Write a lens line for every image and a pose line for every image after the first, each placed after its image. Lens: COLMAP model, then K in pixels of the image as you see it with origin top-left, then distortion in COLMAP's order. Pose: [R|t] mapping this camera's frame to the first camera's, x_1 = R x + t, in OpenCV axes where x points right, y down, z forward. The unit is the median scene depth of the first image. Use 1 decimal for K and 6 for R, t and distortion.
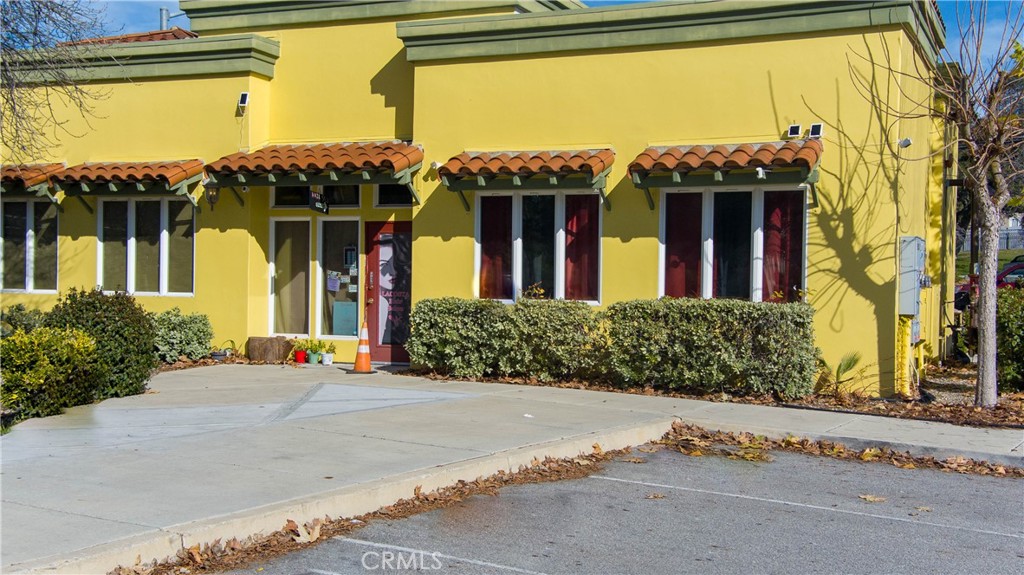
lens RADIAL K [[1143.0, 0, 507.1], [0, 1143.0, 279.0], [0, 0, 1]] dist [0.151386, 0.000000]
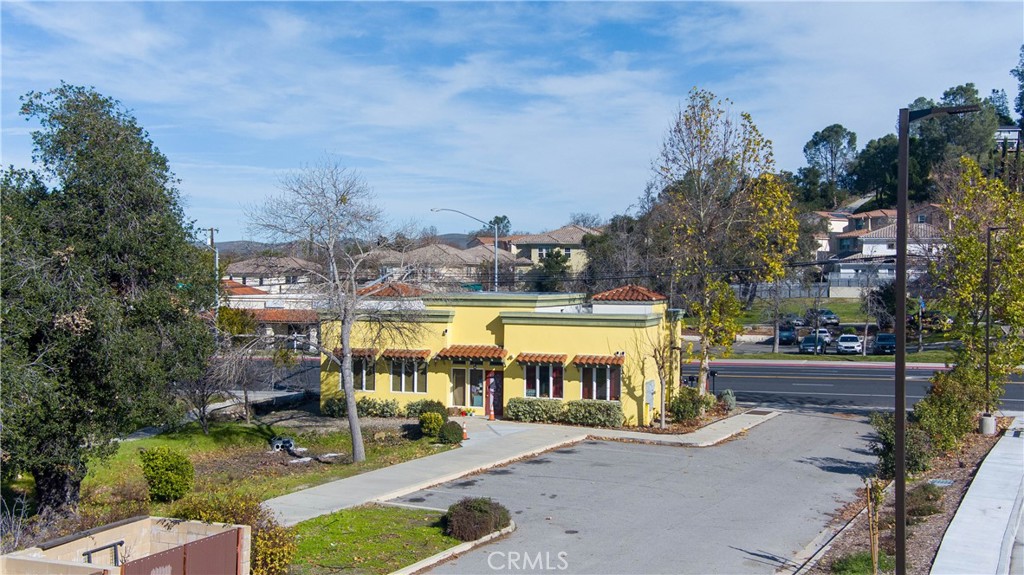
lens RADIAL K [[1143.0, 0, 491.5], [0, 1143.0, 267.0], [0, 0, 1]] dist [0.151386, 0.000000]
pose [[0.995098, 0.000552, 0.098894, -0.466896], [0.001057, 0.999868, -0.016219, -0.315778], [-0.098890, 0.016245, 0.994966, -2.370465]]
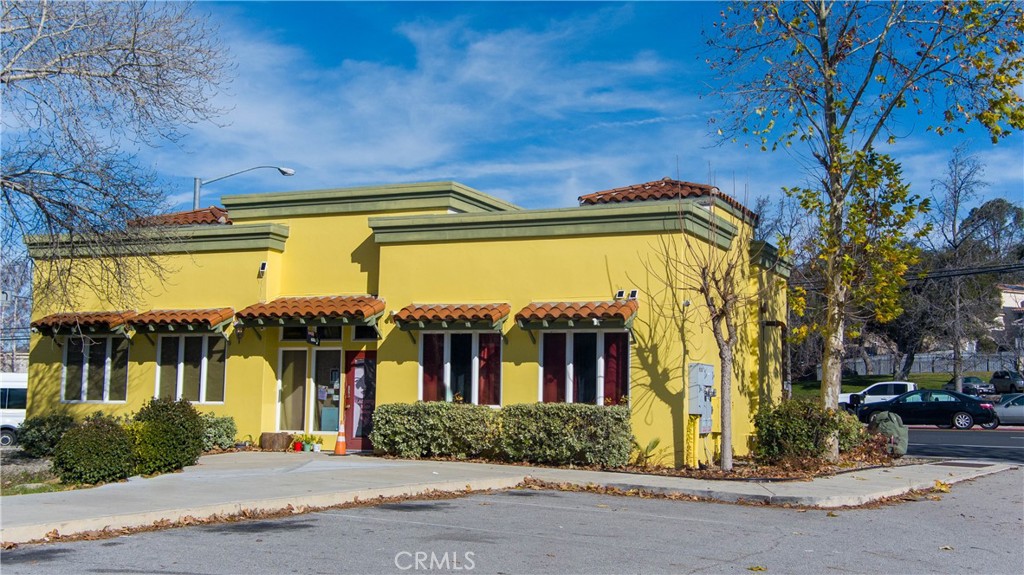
lens RADIAL K [[1143.0, 0, 503.1], [0, 1143.0, 281.8], [0, 0, 1]] dist [0.151386, 0.000000]
pose [[0.999980, 0.000732, -0.006341, 0.092728], [-0.001366, 0.994916, -0.100695, 0.009345], [0.006235, 0.100702, 0.994897, -0.489065]]
